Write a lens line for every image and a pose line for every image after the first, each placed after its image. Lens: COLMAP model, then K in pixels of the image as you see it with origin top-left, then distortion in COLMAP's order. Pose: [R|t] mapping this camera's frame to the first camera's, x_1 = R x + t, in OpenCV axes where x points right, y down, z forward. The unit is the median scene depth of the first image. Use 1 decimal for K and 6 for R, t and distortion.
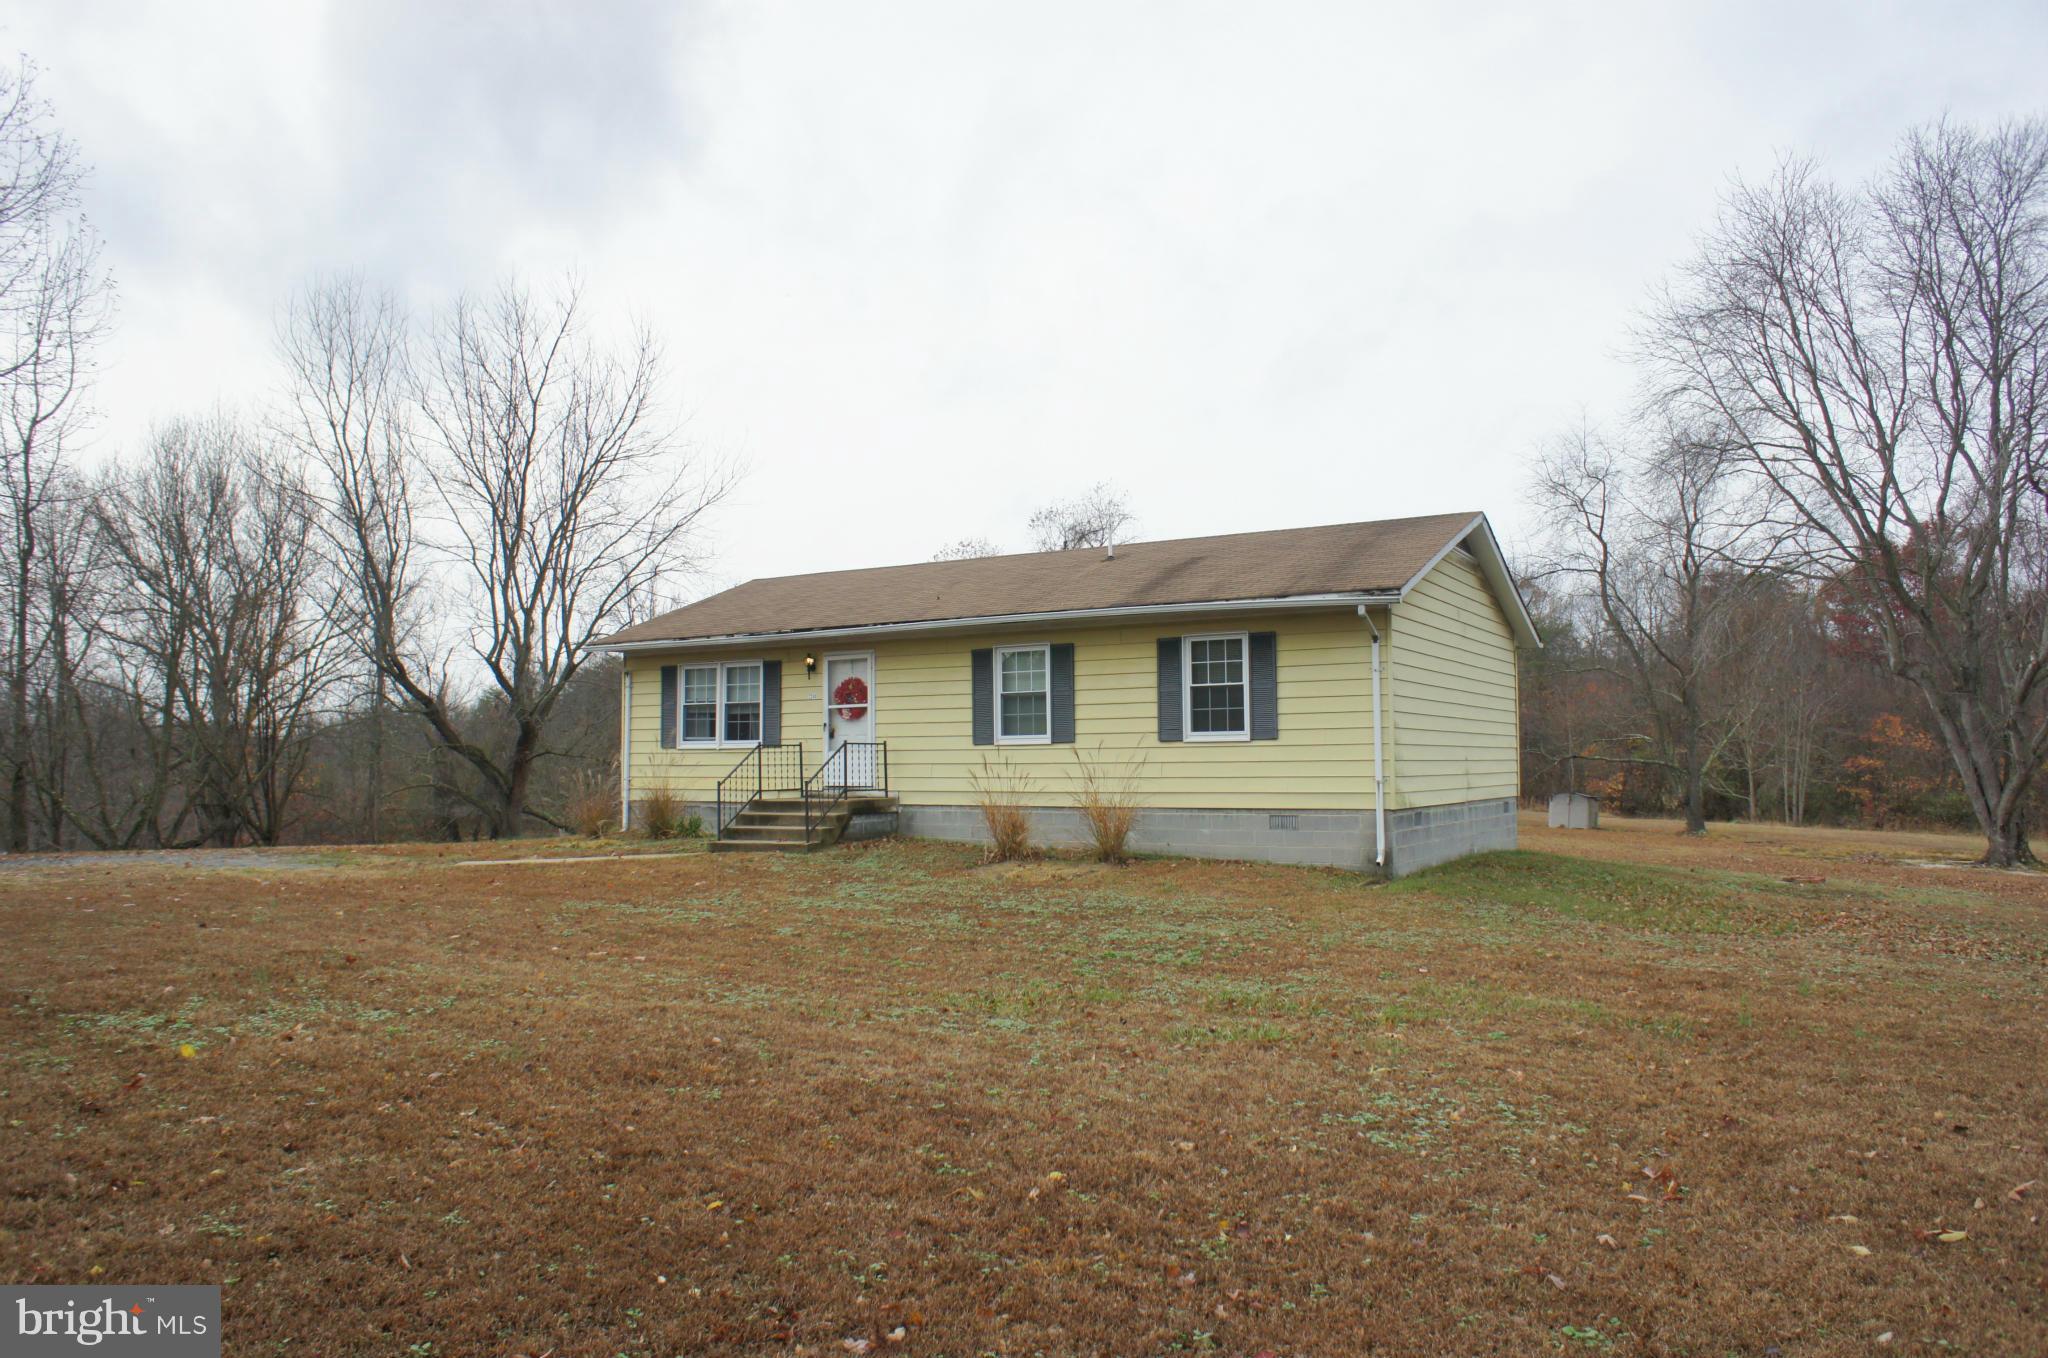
lens RADIAL K [[1392.9, 0, 1012.7], [0, 1392.9, 675.1], [0, 0, 1]] dist [-0.011586, 0.023251]
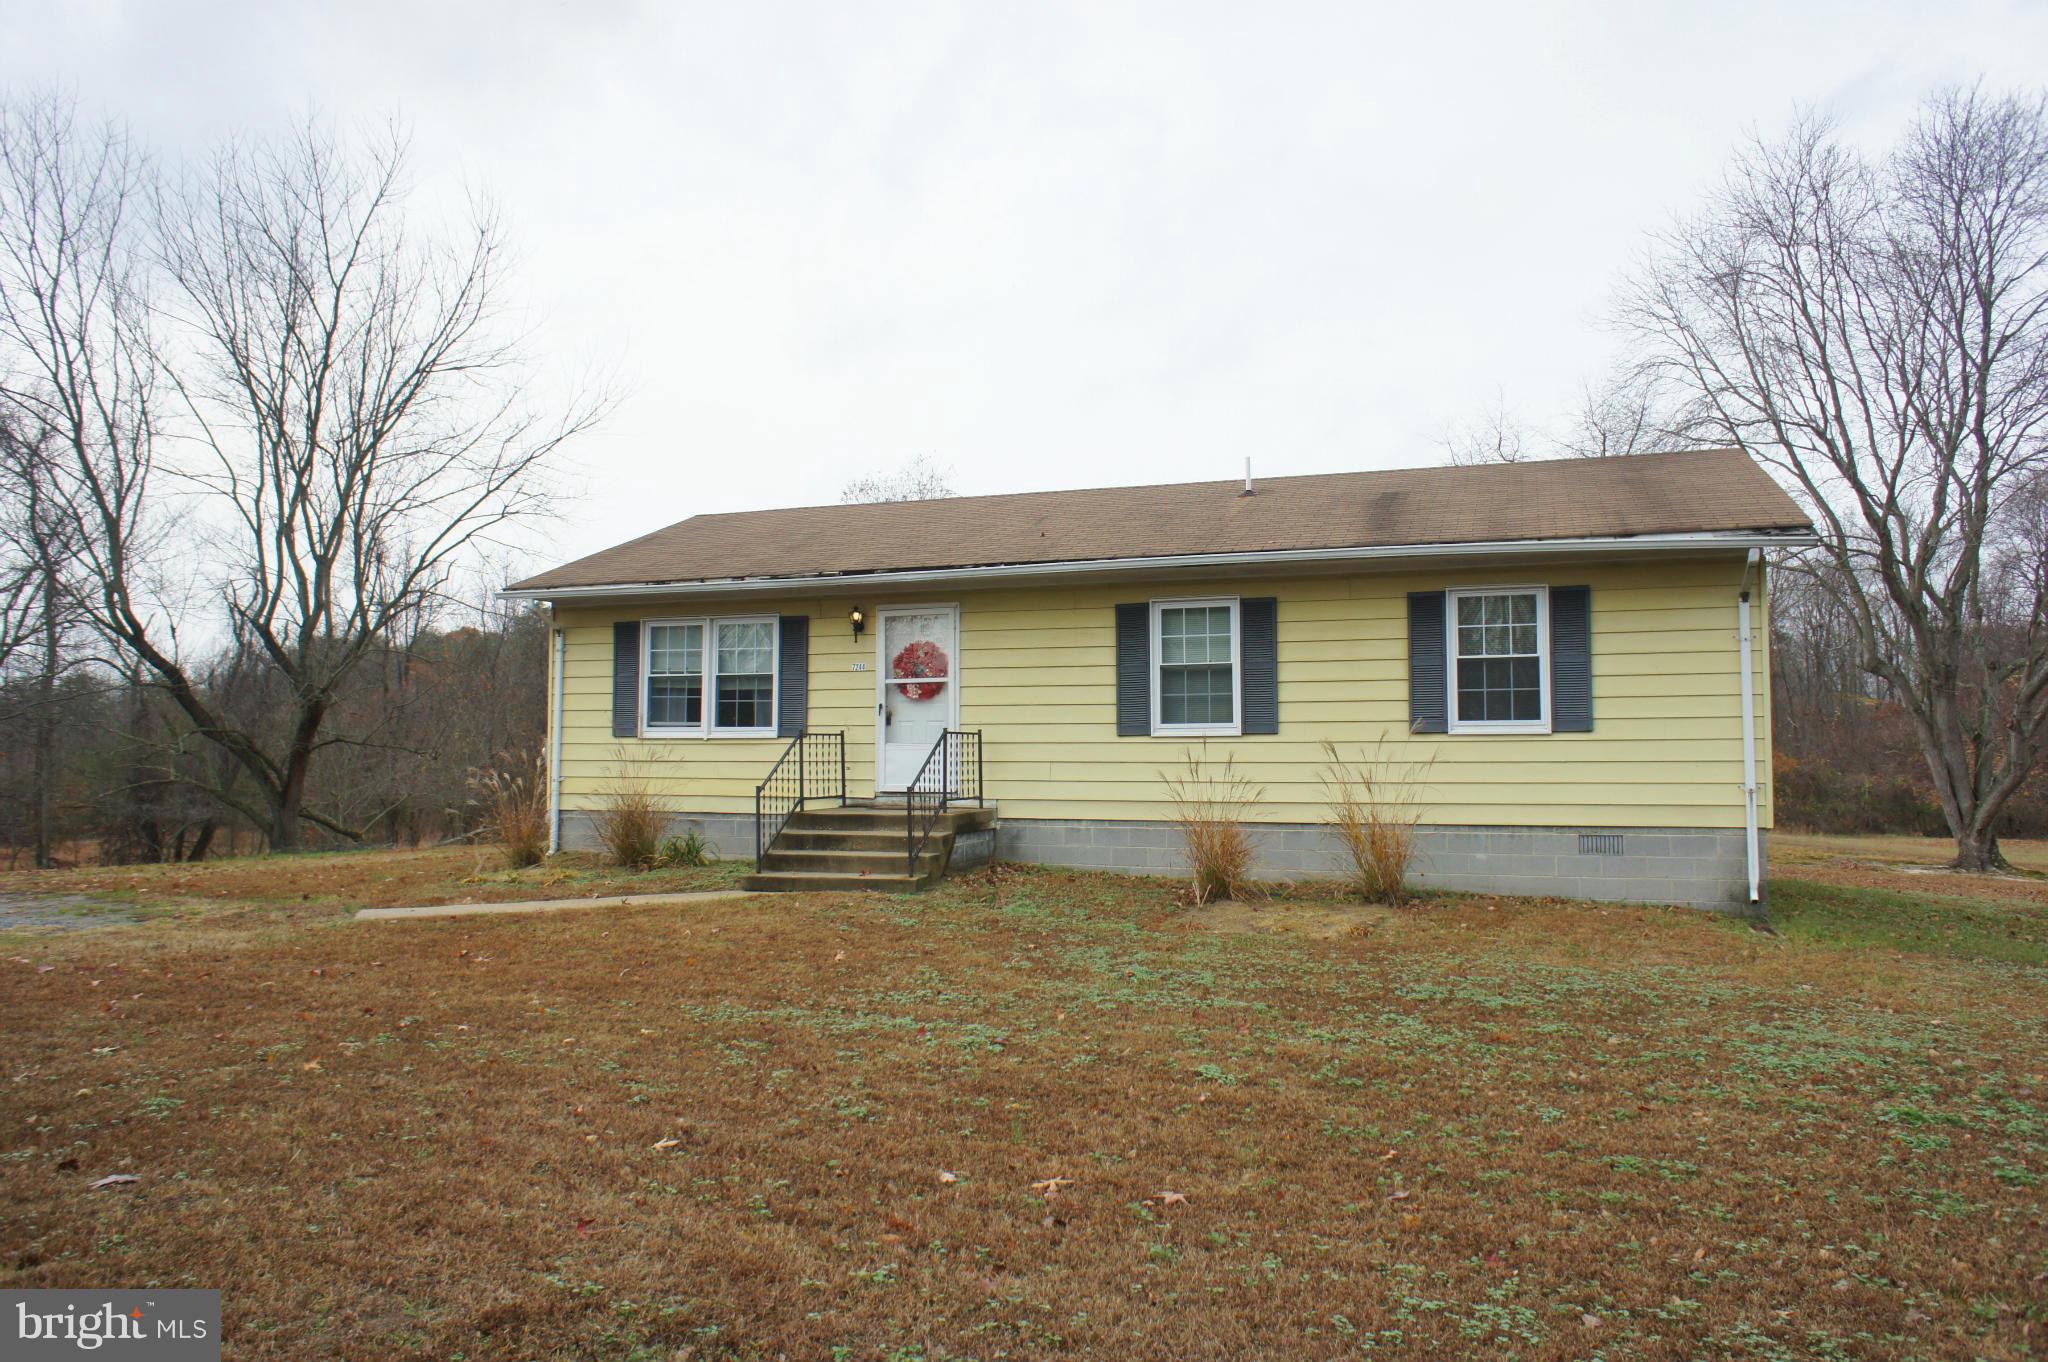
lens RADIAL K [[1392.9, 0, 1037.1], [0, 1392.9, 687.7], [0, 0, 1]] dist [-0.011586, 0.023251]
pose [[0.978782, 0.016182, 0.204264, -0.210269], [-0.018945, 0.999753, 0.011578, 0.016922], [-0.204026, -0.015202, 0.978847, 0.292078]]
